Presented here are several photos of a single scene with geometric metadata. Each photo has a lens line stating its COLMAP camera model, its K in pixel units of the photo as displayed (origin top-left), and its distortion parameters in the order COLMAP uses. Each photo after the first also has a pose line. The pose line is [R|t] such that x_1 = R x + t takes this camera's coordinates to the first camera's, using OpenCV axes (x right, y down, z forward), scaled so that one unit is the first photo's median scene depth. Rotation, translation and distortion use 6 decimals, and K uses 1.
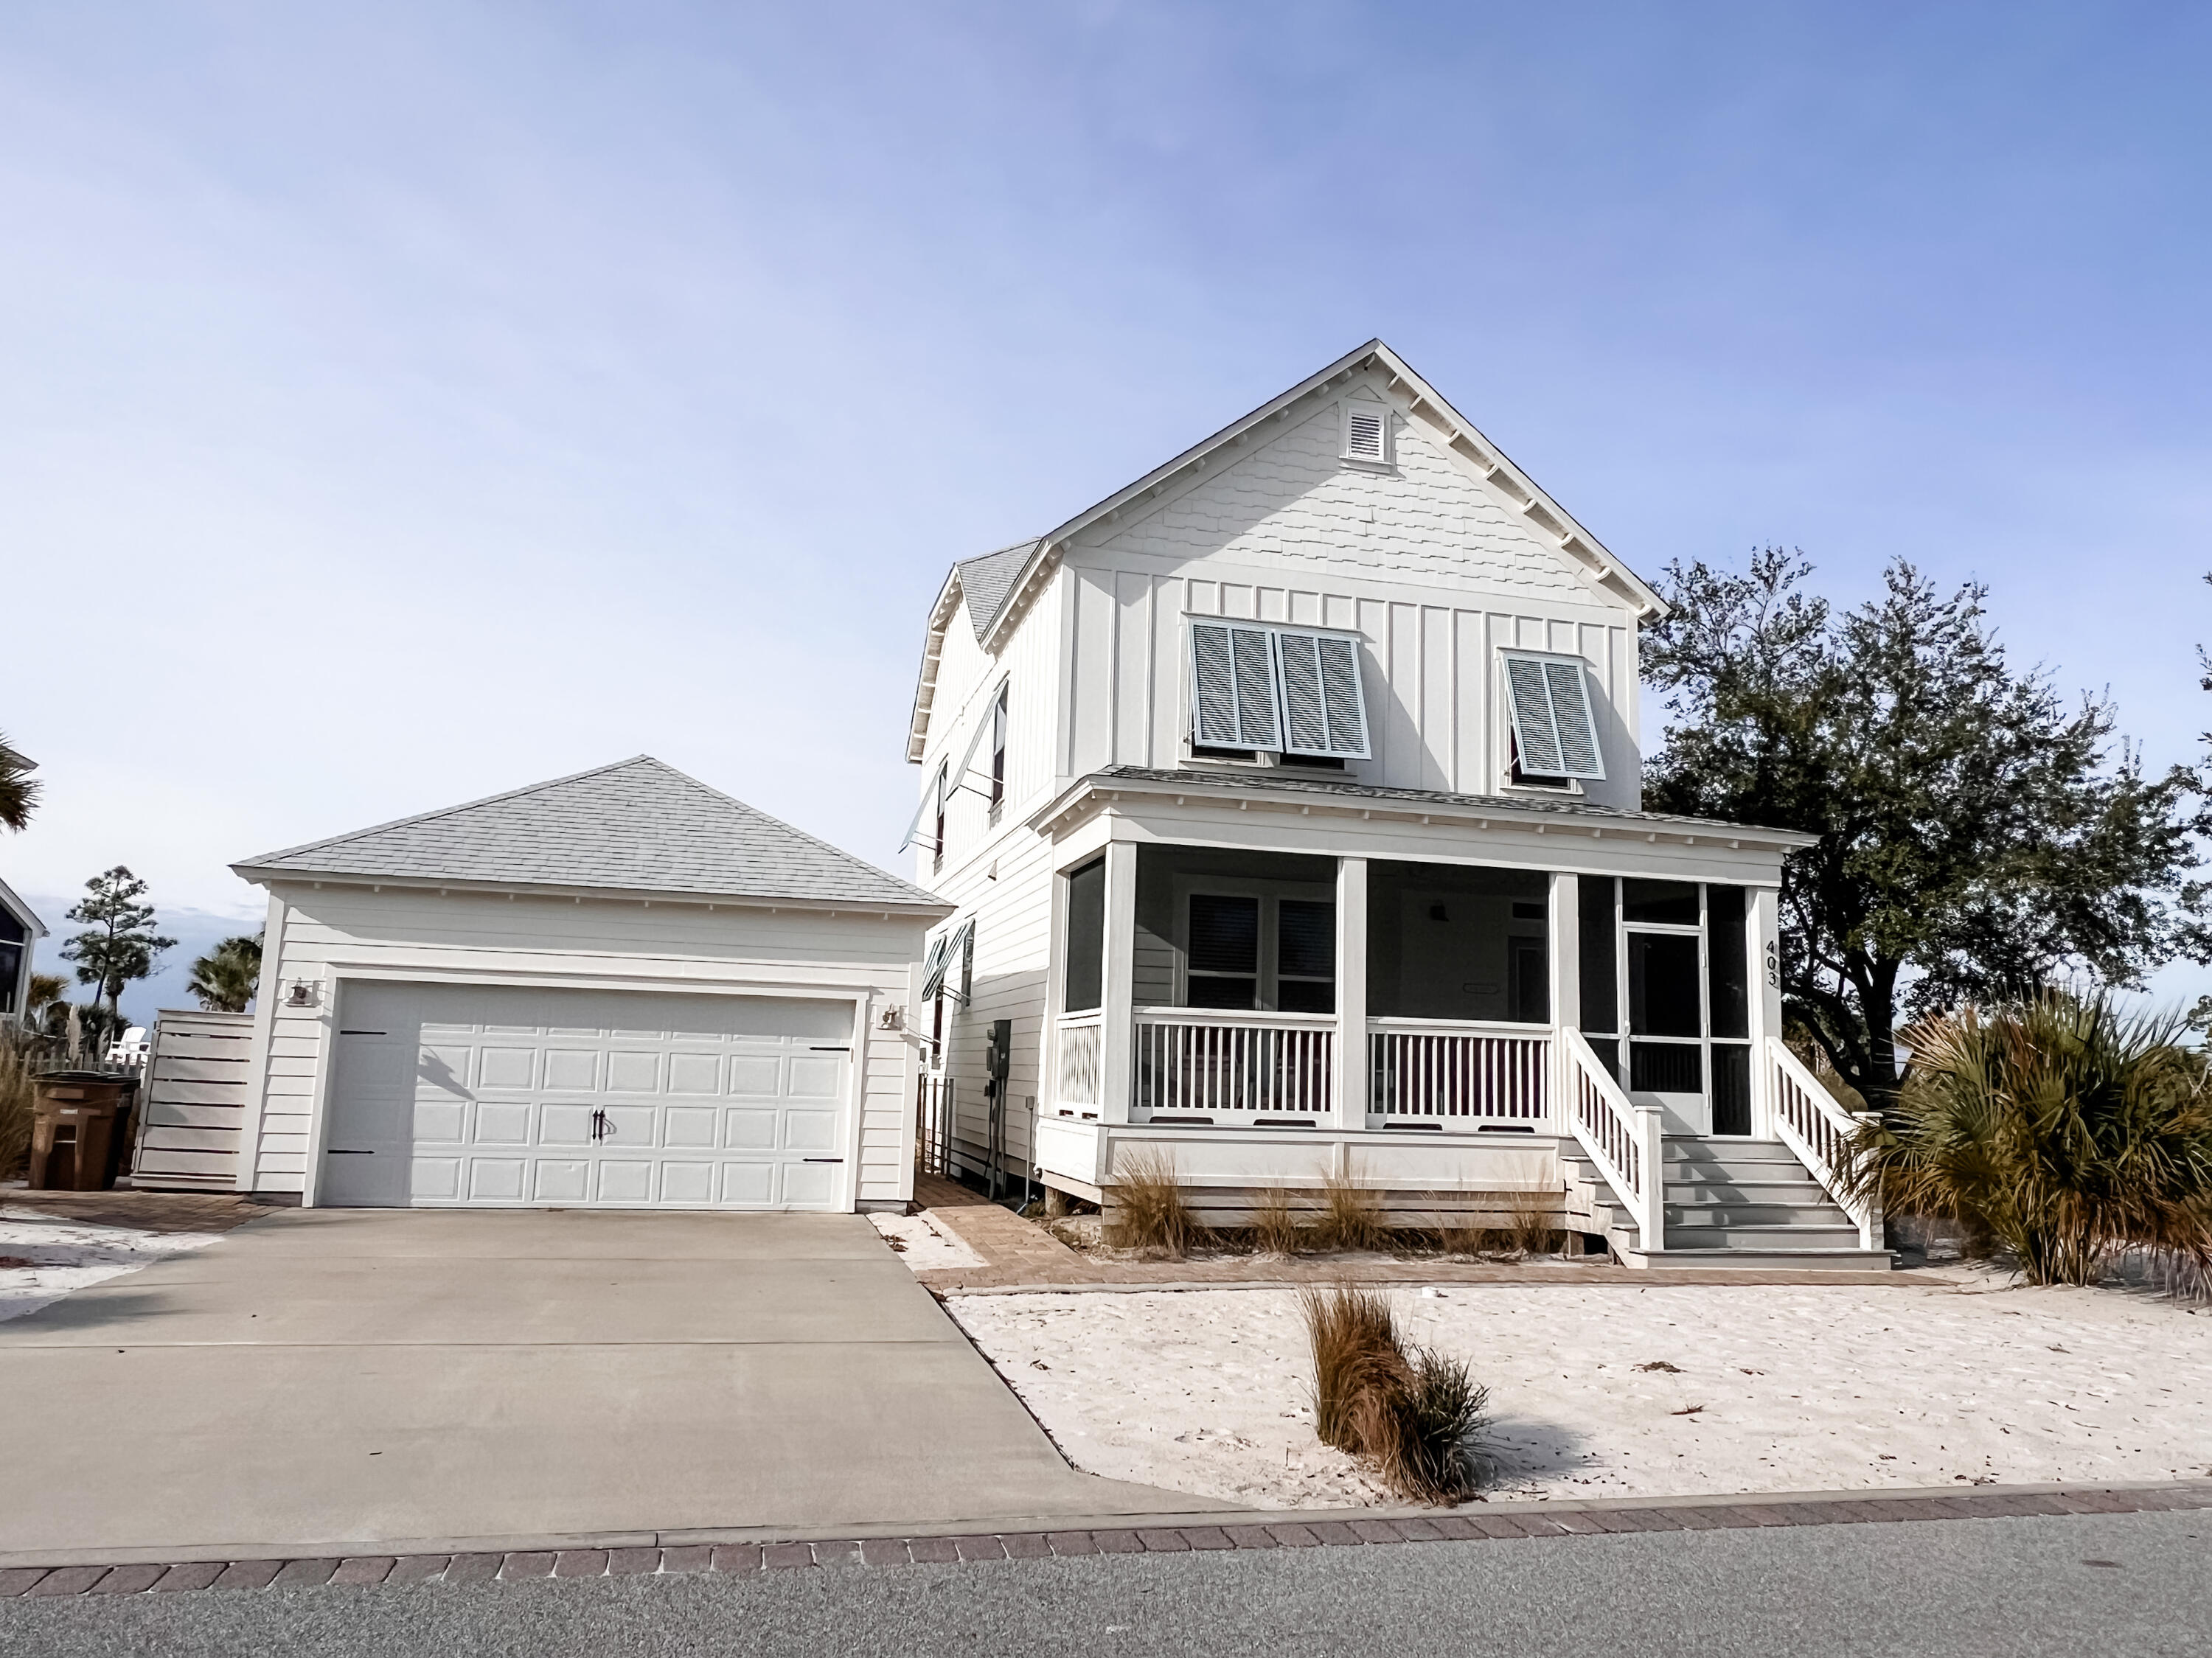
lens RADIAL K [[1487.2, 0, 1103.5], [0, 1487.2, 824.9], [0, 0, 1]] dist [0.024306, -0.010062]
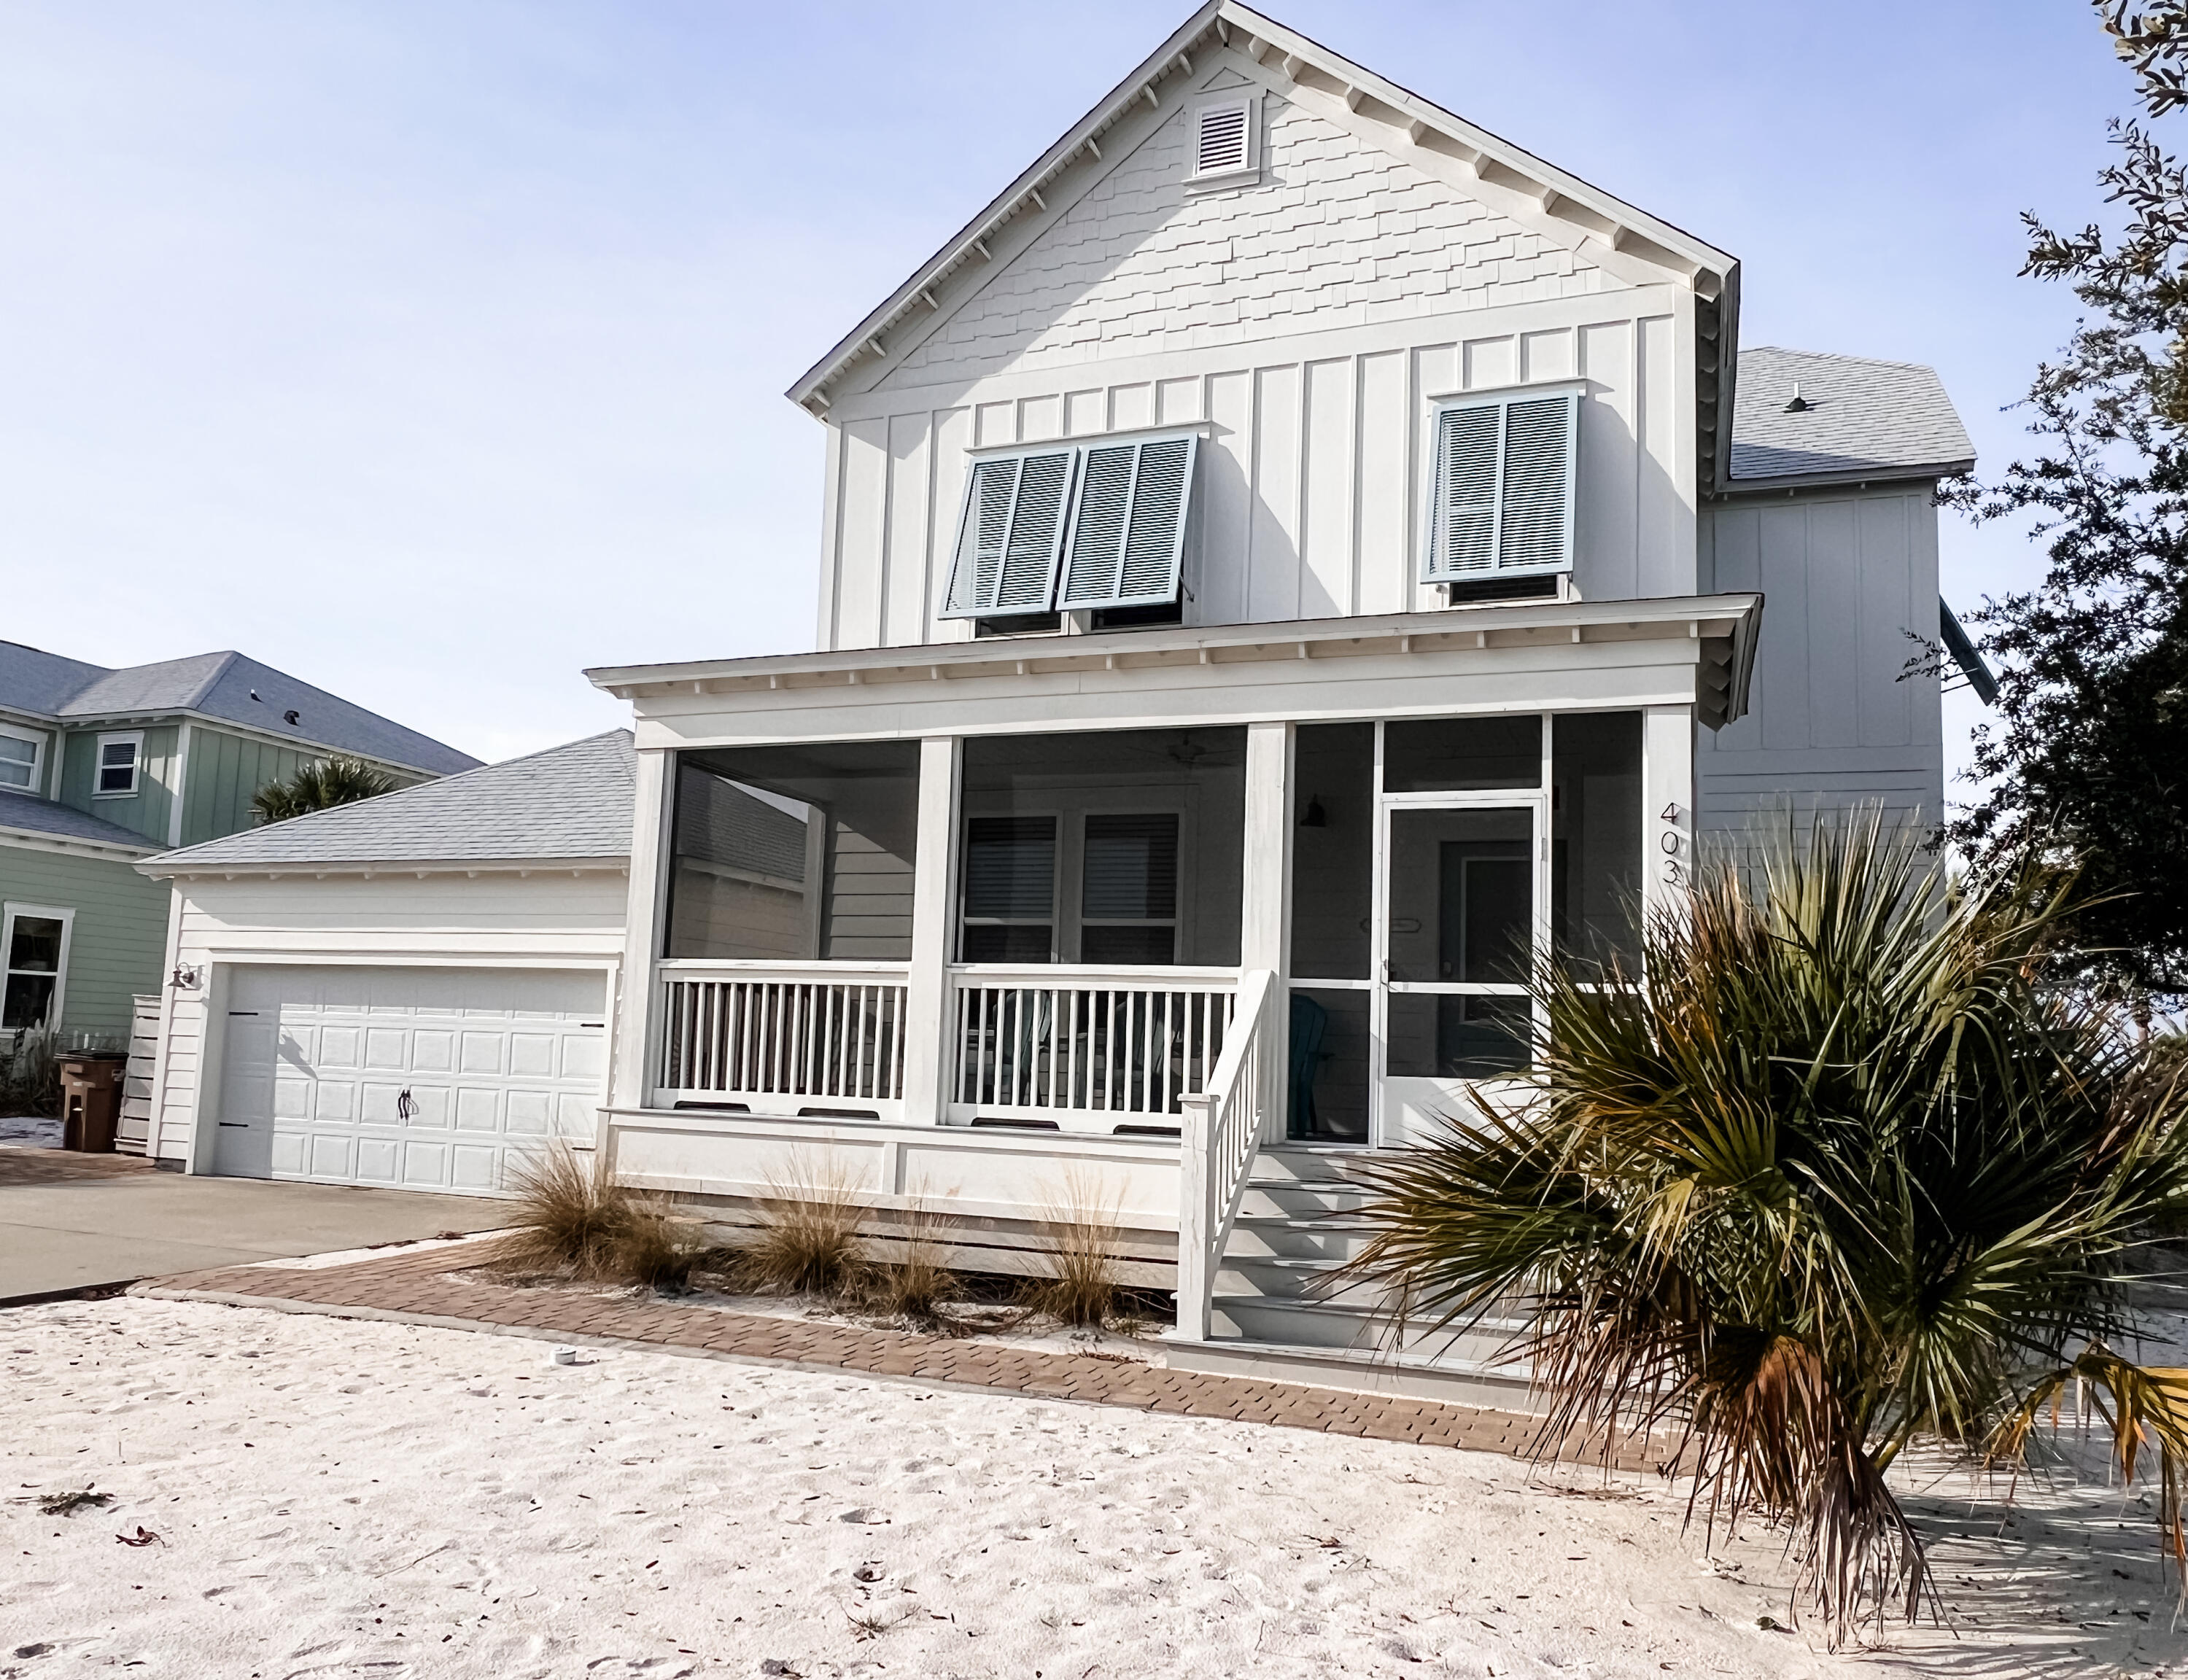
lens RADIAL K [[1600.5, 0, 1094.1], [0, 1600.5, 845.1], [0, 0, 1]] dist [0.004380, 0.011801]
pose [[0.807186, -0.079973, -0.584855, 0.614122], [0.081497, 0.996390, -0.023769, 0.089052], [0.584645, -0.028478, 0.810789, 0.402583]]
